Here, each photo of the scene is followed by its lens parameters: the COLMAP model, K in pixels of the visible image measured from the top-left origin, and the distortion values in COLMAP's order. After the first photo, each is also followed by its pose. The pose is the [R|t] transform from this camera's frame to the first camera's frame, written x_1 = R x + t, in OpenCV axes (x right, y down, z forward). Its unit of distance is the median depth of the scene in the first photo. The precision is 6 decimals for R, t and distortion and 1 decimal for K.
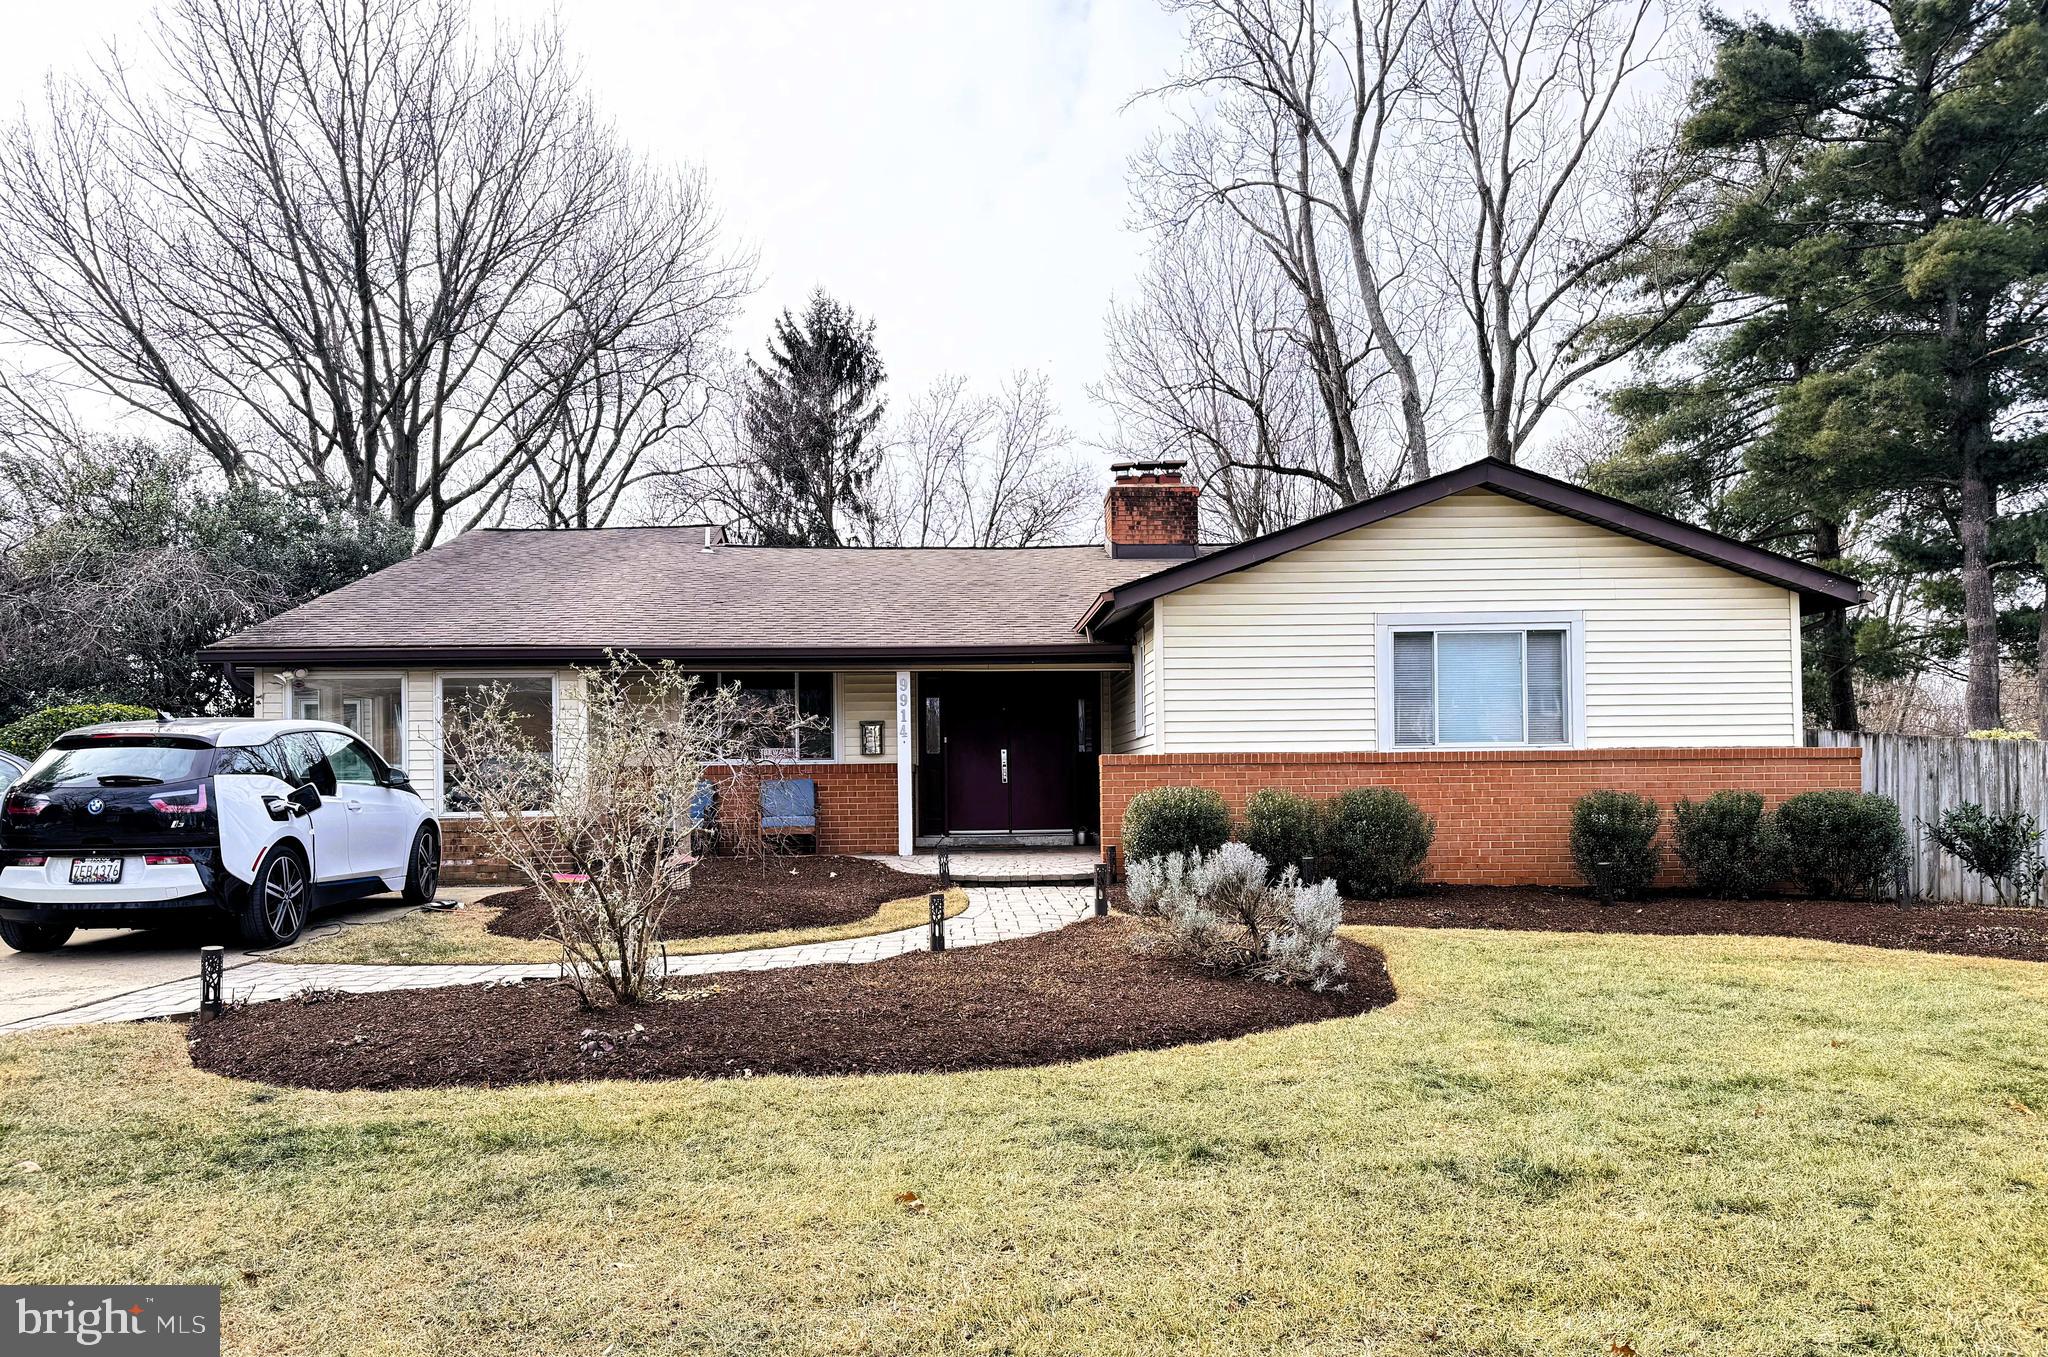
lens RADIAL K [[1410.9, 0, 1026.4], [0, 1410.9, 769.4], [0, 0, 1]] dist [0.141560, -0.213139]
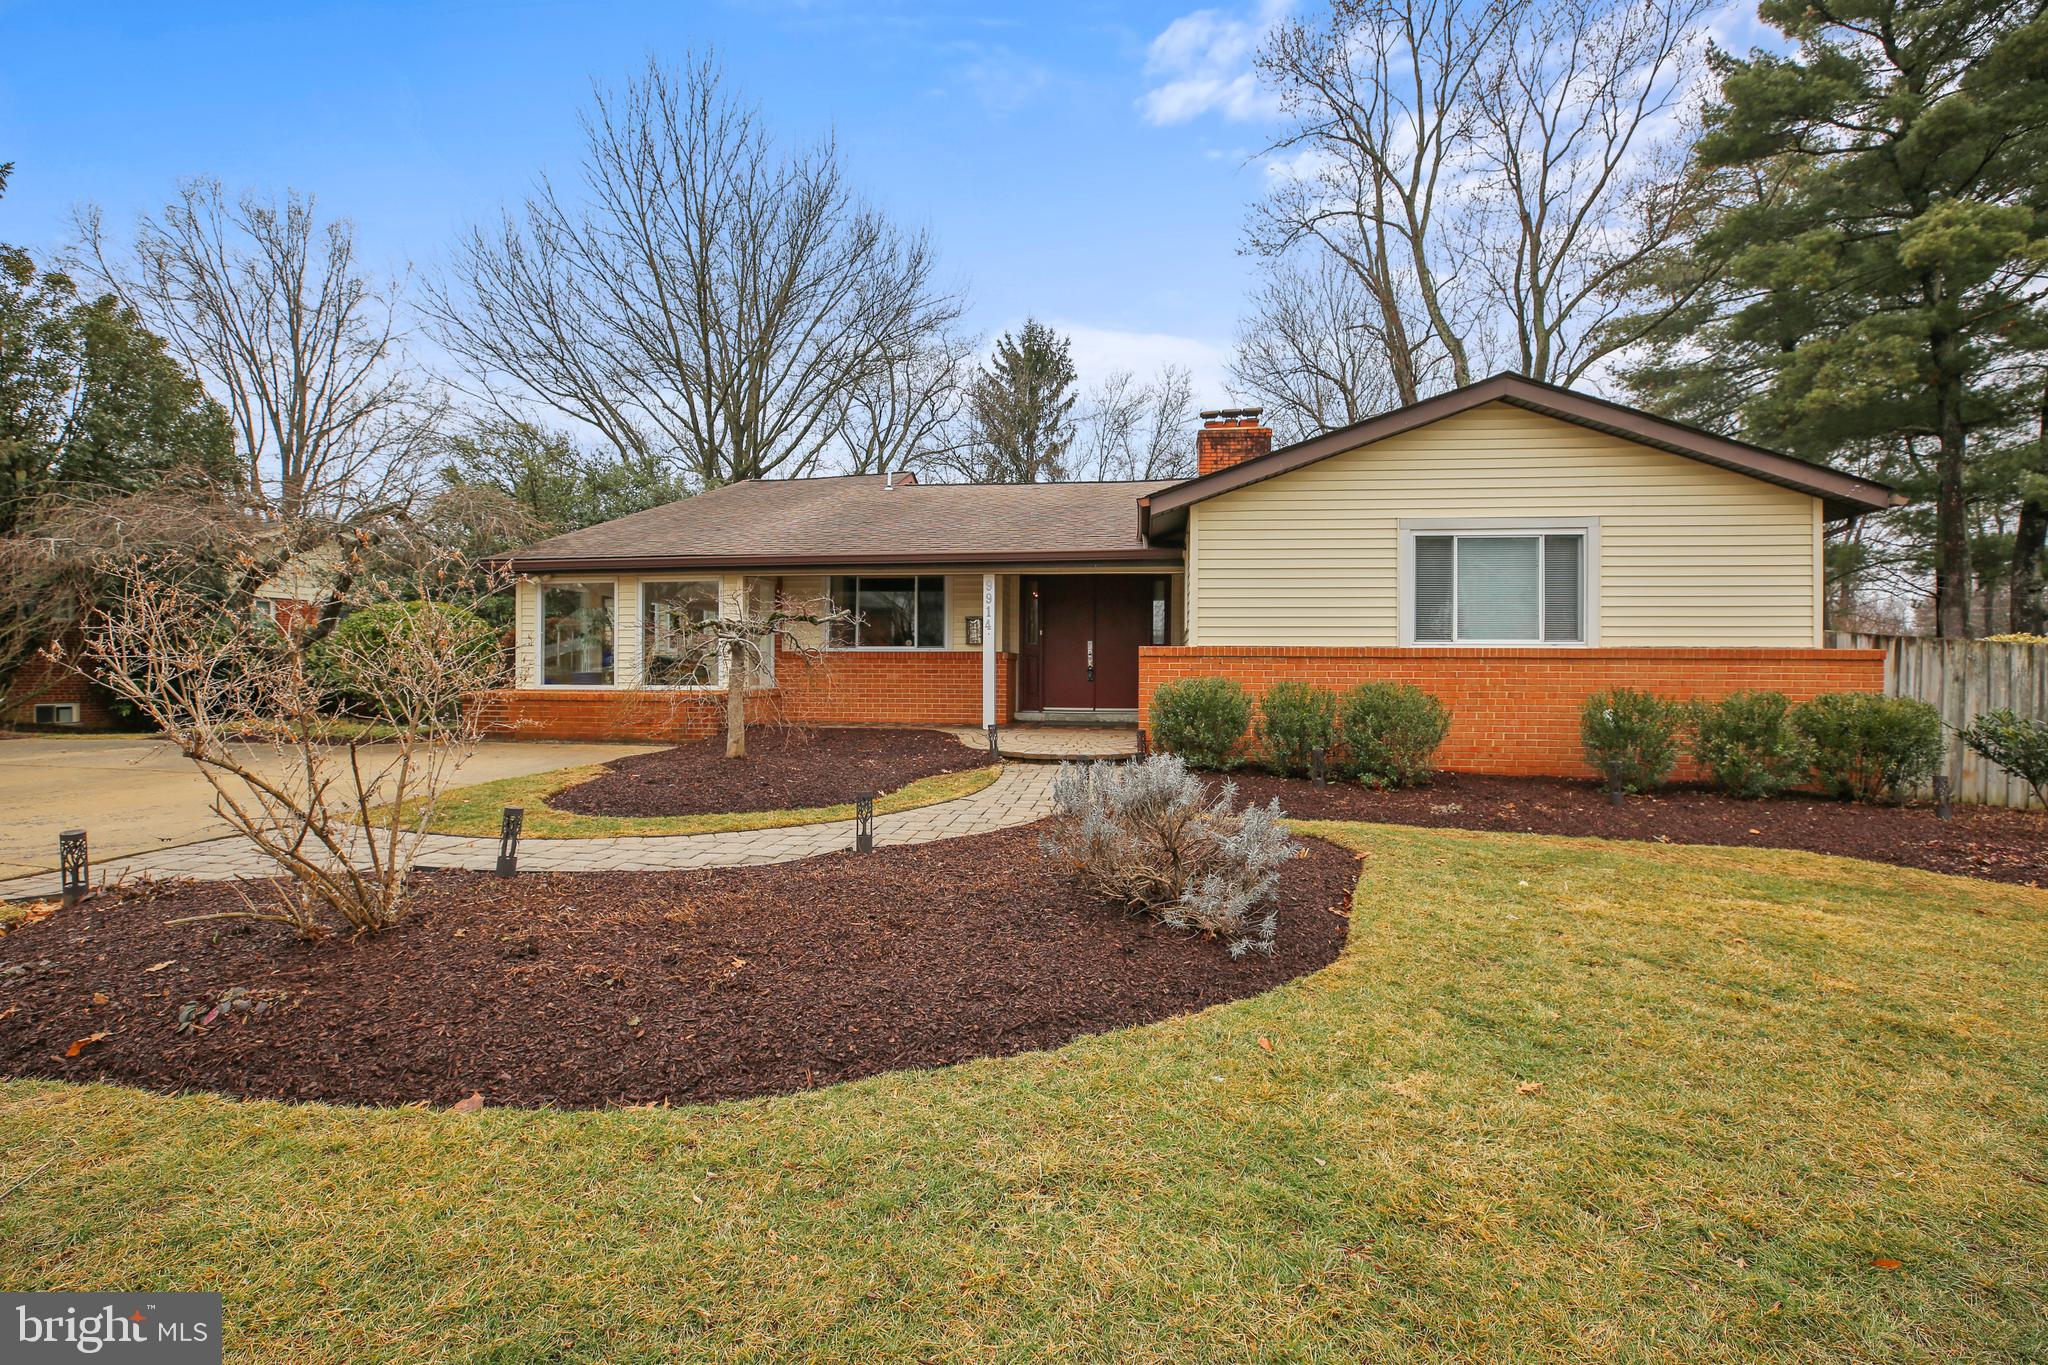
lens RADIAL K [[949.1, 0, 1029.1], [0, 949.1, 677.2], [0, 0, 1]] dist [-0.033170, 0.009600]
pose [[0.984395, 0.018254, -0.175021, 0.049022], [-0.014145, 0.999595, 0.024694, -0.001745], [0.175401, -0.021833, 0.984255, 0.123956]]
